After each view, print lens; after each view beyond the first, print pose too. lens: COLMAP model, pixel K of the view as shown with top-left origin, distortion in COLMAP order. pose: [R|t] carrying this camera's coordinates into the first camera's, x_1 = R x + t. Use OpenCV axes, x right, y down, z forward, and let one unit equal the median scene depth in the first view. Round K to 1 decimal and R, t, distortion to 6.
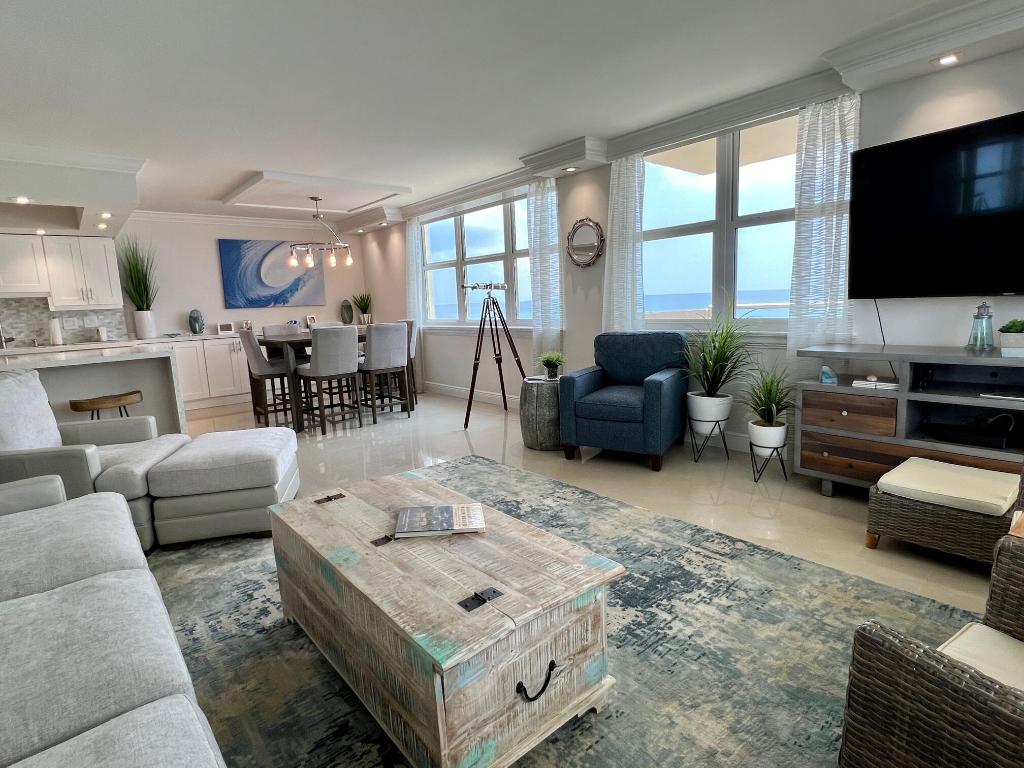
lens RADIAL K [[548.9, 0, 512.0], [0, 548.9, 384.0], [0, 0, 1]] dist [-0.001016, -0.000448]
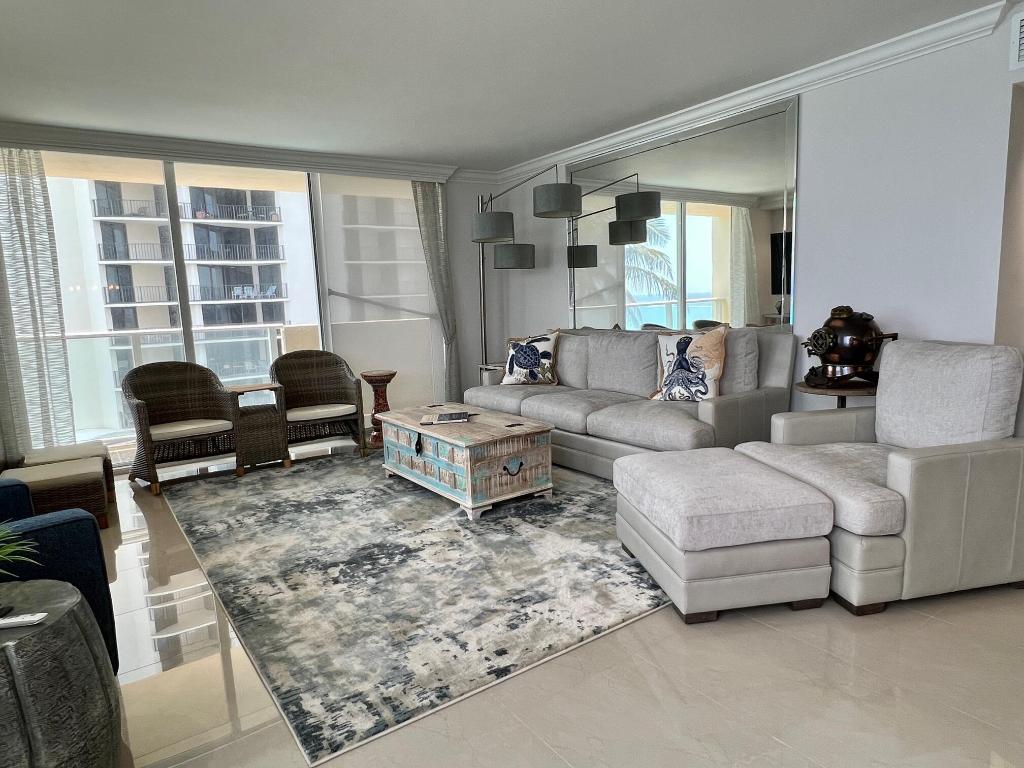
lens RADIAL K [[622.4, 0, 512.0], [0, 622.4, 384.0], [0, 0, 1]] dist [0.001140, -0.002999]
pose [[-0.993441, 0.071085, 0.089564, -0.158604], [0.093672, 0.955147, 0.280927, -0.124933], [-0.065577, 0.287474, -0.955541, 0.853761]]
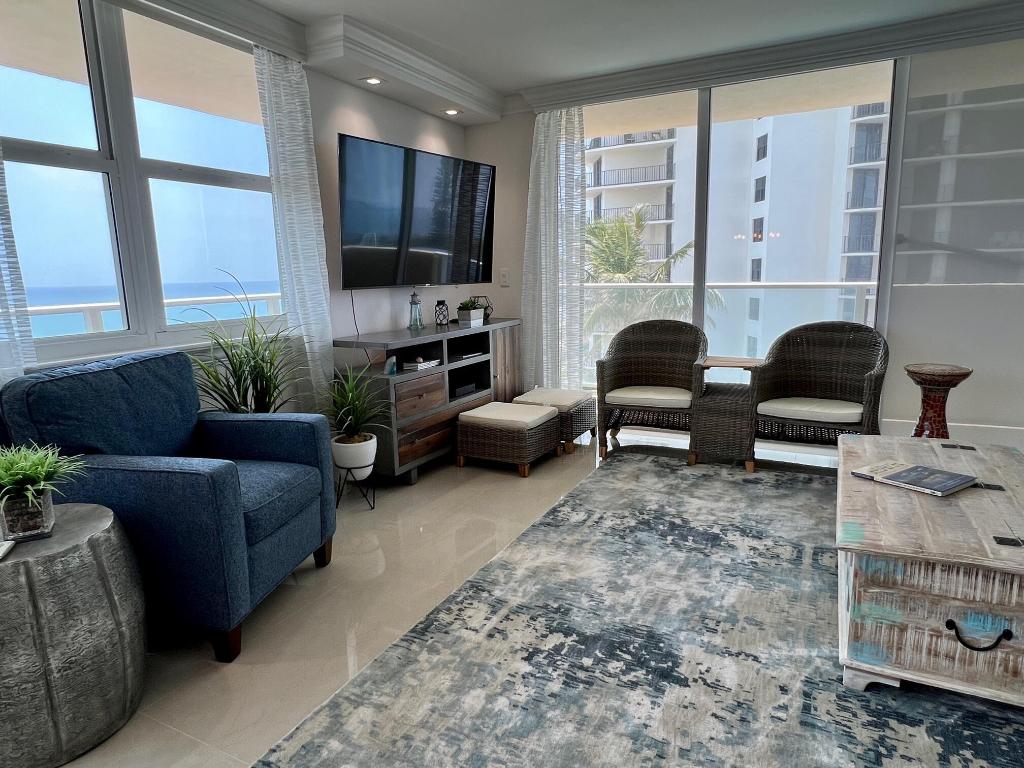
lens RADIAL K [[622.4, 0, 512.0], [0, 622.4, 384.0], [0, 0, 1]] dist [0.001140, -0.002999]
pose [[-0.383074, -0.110637, 0.917068, -0.250202], [0.182282, 0.964225, 0.192468, -0.076441], [-0.905554, 0.240894, -0.349202, 0.579447]]
